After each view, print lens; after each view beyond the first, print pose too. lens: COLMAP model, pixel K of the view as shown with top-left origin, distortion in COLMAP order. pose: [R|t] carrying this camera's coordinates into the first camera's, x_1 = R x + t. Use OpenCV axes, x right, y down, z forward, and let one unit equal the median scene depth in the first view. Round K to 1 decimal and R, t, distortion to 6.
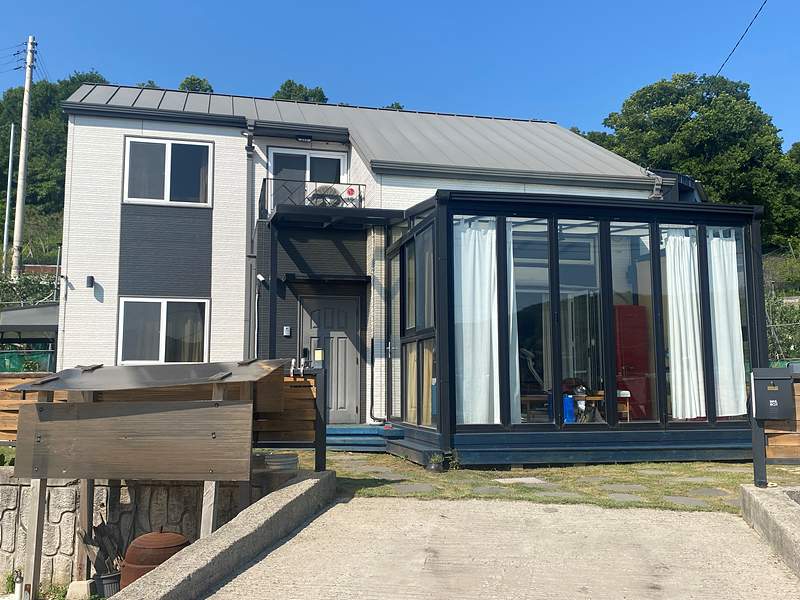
lens RADIAL K [[761.3, 0, 400.0], [0, 761.3, 300.0], [0, 0, 1]] dist [-0.007876, -0.010512]
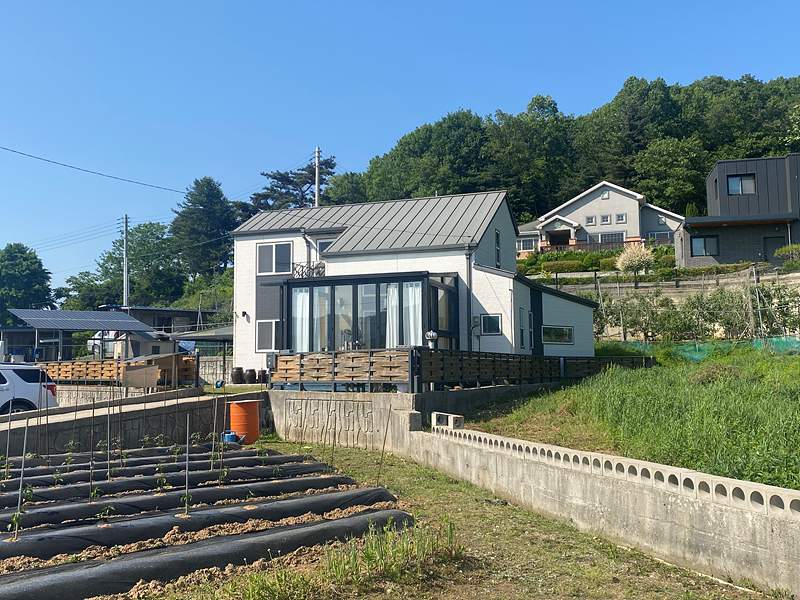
lens RADIAL K [[761.3, 0, 400.0], [0, 761.3, 300.0], [0, 0, 1]] dist [-0.007876, -0.010512]
pose [[0.823085, -0.050830, -0.565639, 1.169466], [0.068238, 0.997622, 0.009646, -0.052750], [0.563804, -0.046537, 0.824597, -0.535836]]
